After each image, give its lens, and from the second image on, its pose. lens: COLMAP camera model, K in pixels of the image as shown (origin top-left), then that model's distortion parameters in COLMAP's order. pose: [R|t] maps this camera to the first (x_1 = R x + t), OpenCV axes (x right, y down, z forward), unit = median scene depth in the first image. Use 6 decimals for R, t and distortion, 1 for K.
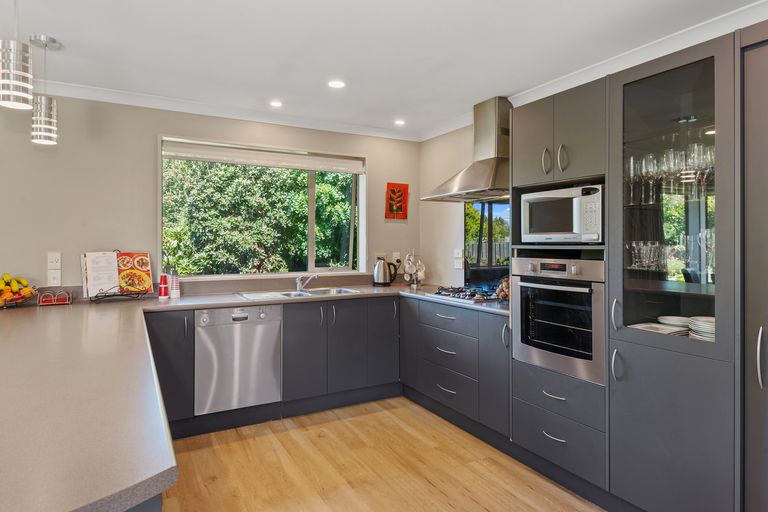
lens RADIAL K [[462.3, 0, 383.5], [0, 462.3, 232.5], [0, 0, 1]] dist [0.000573, 0.000230]
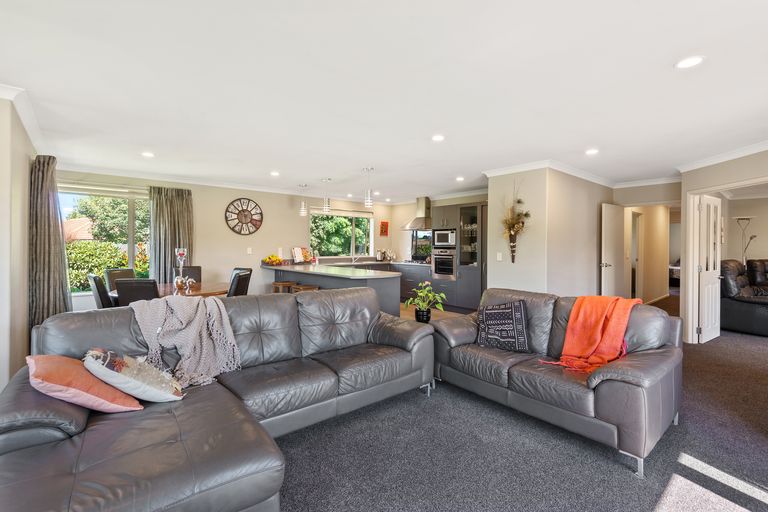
lens RADIAL K [[355.6, 0, 383.8], [0, 355.6, 236.1], [0, 0, 1]] dist [-0.000452, -0.000032]
pose [[0.978908, 0.009792, 0.204066, -0.456453], [-0.009186, 0.999950, -0.003918, -0.023514], [-0.204094, 0.001961, 0.978949, -1.128719]]
